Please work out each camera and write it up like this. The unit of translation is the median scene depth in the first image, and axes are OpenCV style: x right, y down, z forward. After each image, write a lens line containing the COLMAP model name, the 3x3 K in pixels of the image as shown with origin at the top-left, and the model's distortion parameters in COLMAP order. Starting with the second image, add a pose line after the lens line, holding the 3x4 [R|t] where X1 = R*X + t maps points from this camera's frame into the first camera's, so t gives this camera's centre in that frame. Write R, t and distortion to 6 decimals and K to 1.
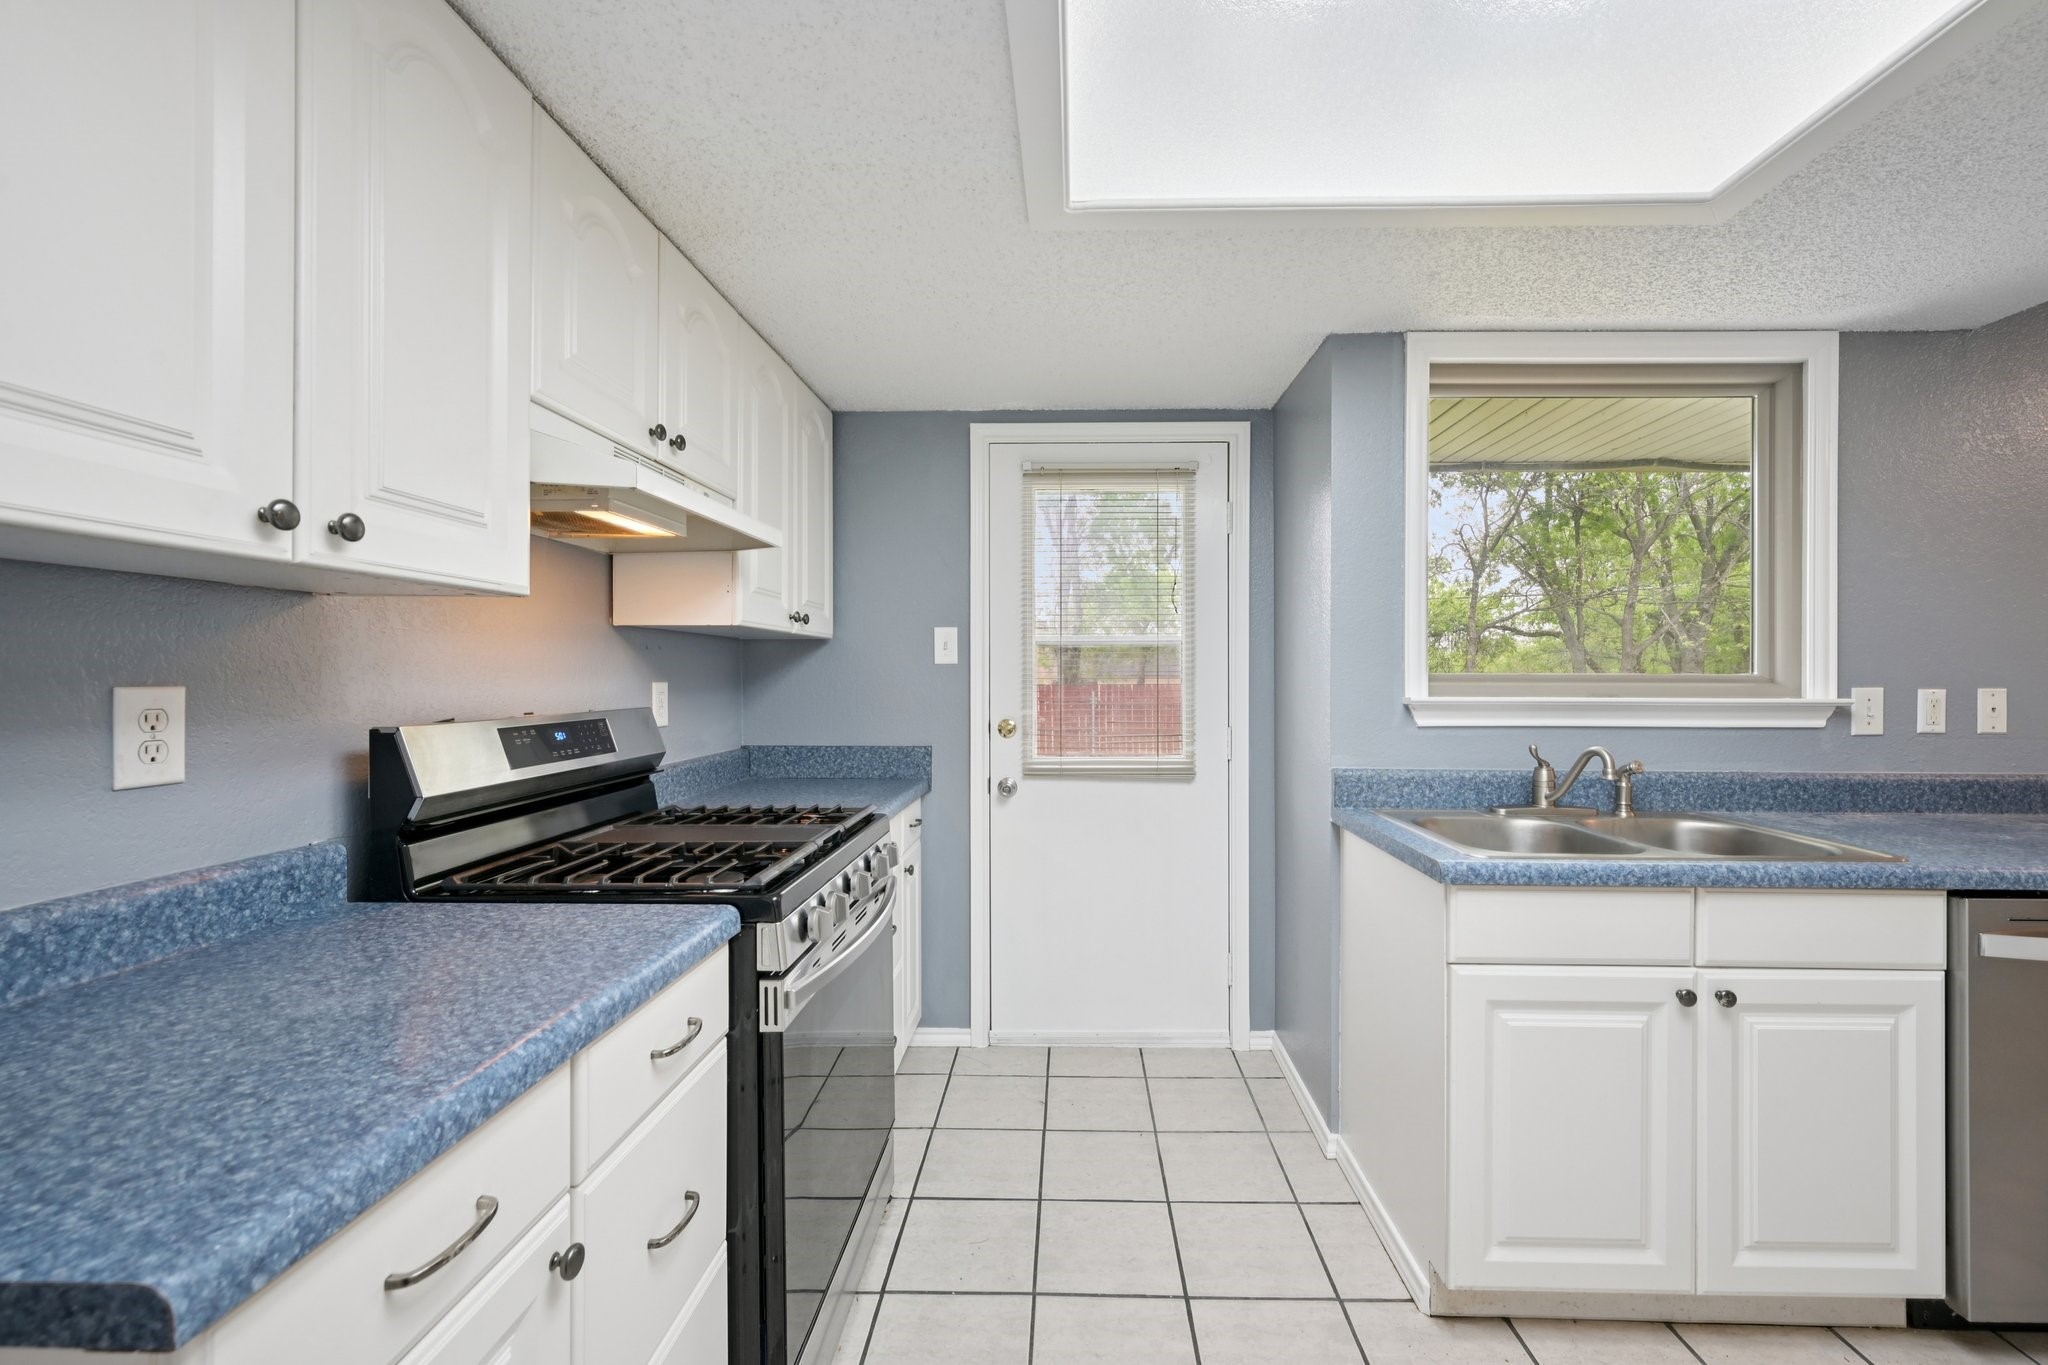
lens RADIAL K [[814.6, 0, 1109.4], [0, 814.6, 675.5], [0, 0, 1]] dist [0.001568, -0.000353]
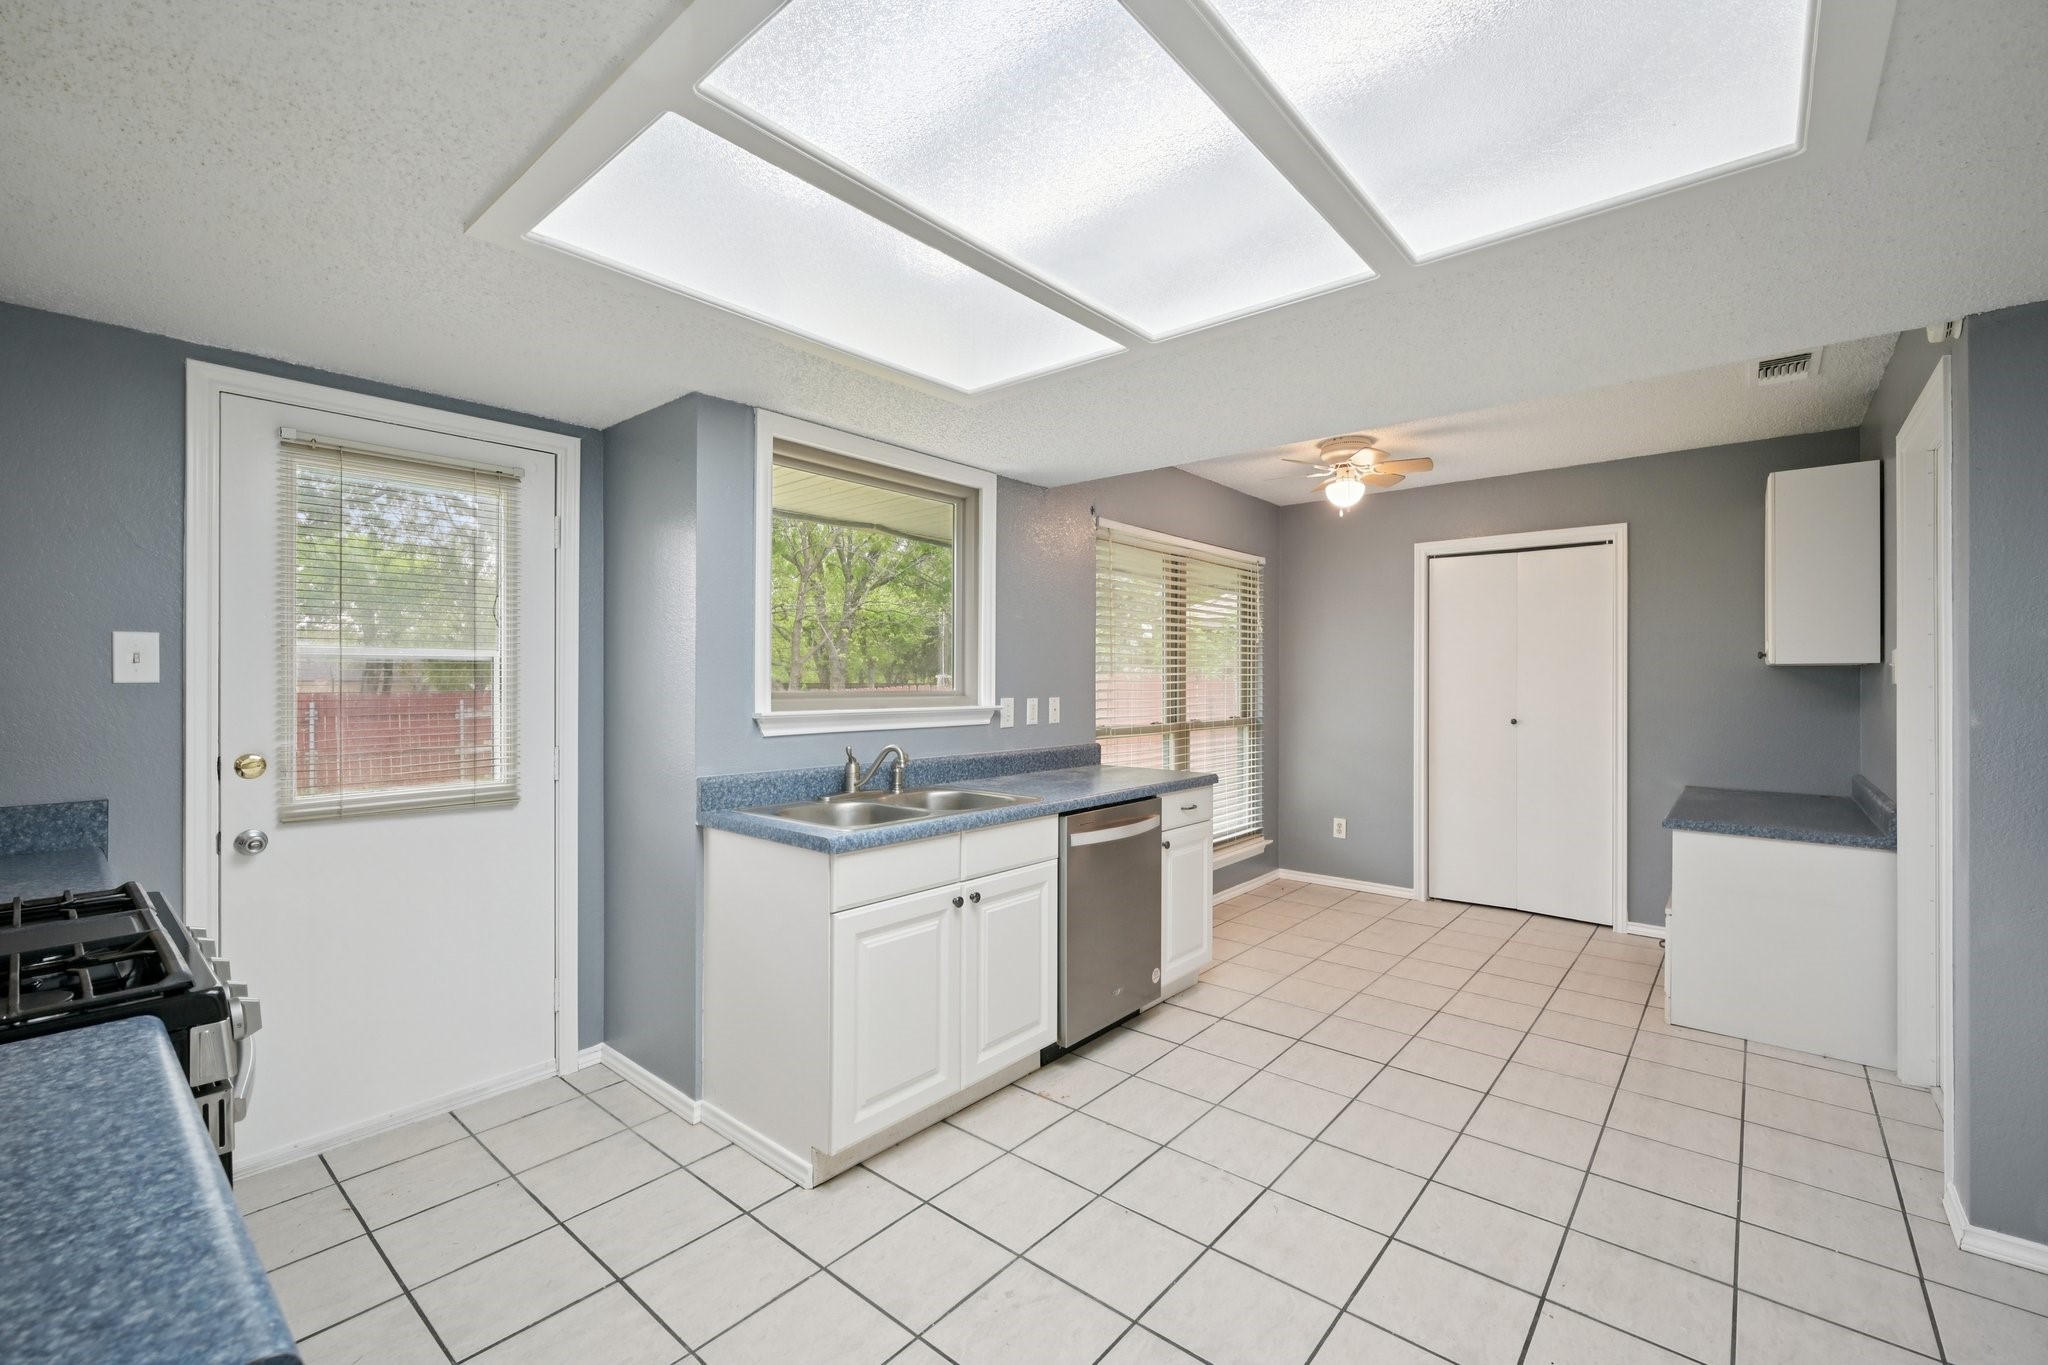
lens RADIAL K [[862.9, 0, 1025.6], [0, 862.9, 674.1], [0, 0, 1]] dist [0.000148, 0.000473]
pose [[0.632863, 0.004241, 0.774252, -0.371638], [-0.003873, 0.999990, -0.002312, -0.028982], [-0.774254, -0.001536, 0.632873, -0.110135]]
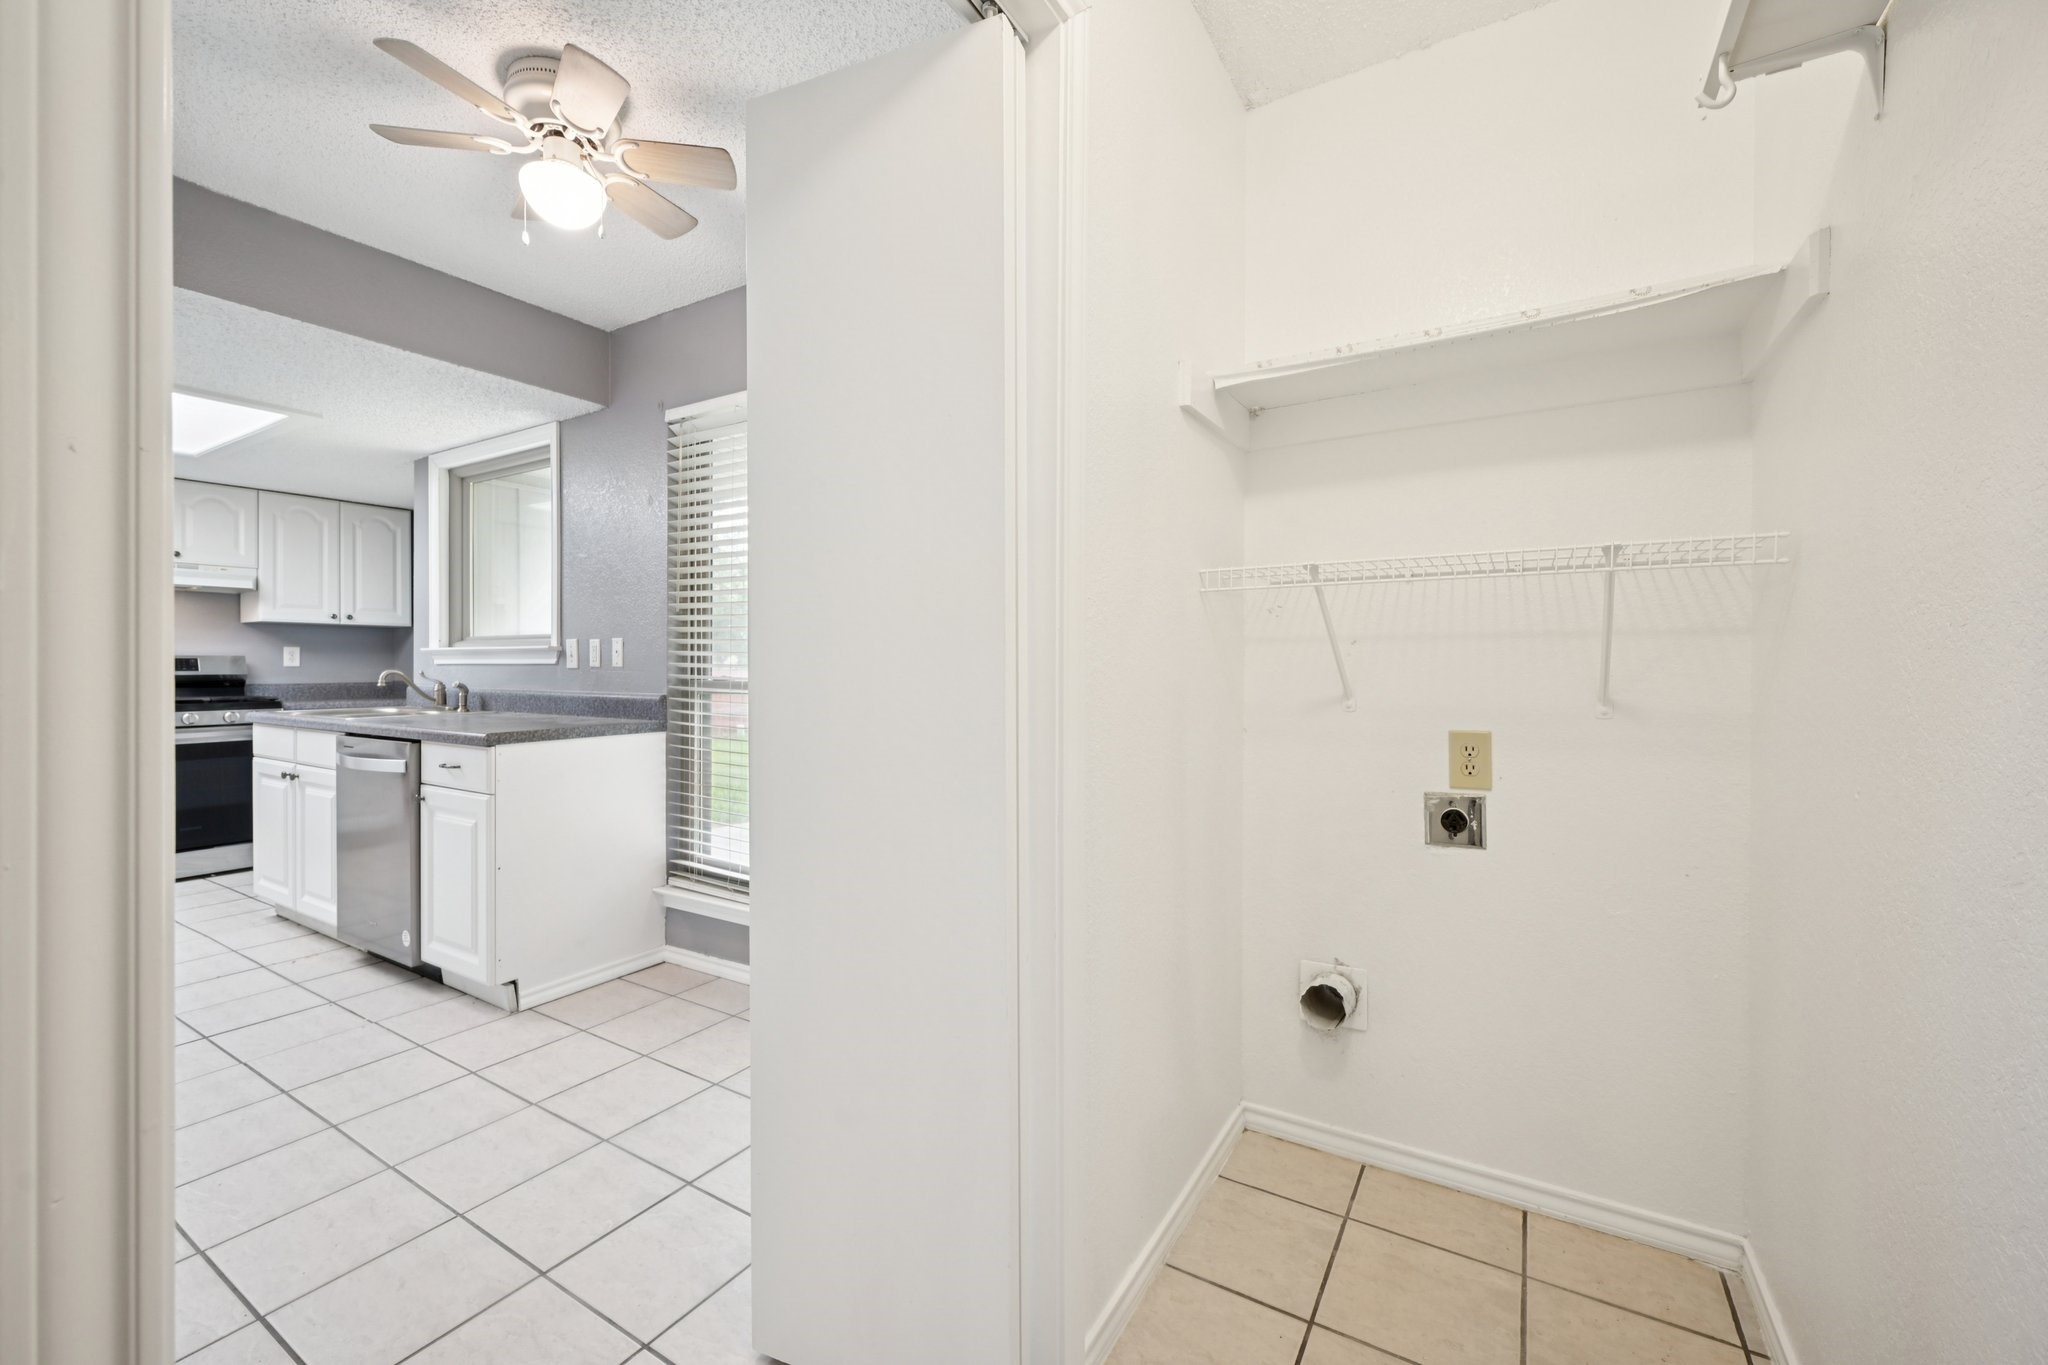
lens RADIAL K [[814.6, 0, 1018.9], [0, 814.6, 671.7], [0, 0, 1]] dist [0.001568, -0.000353]
pose [[0.862387, 0.014021, -0.506056, 2.462482], [-0.007174, 0.999854, 0.015477, 0.050181], [0.506199, -0.009717, 0.862362, 0.085890]]
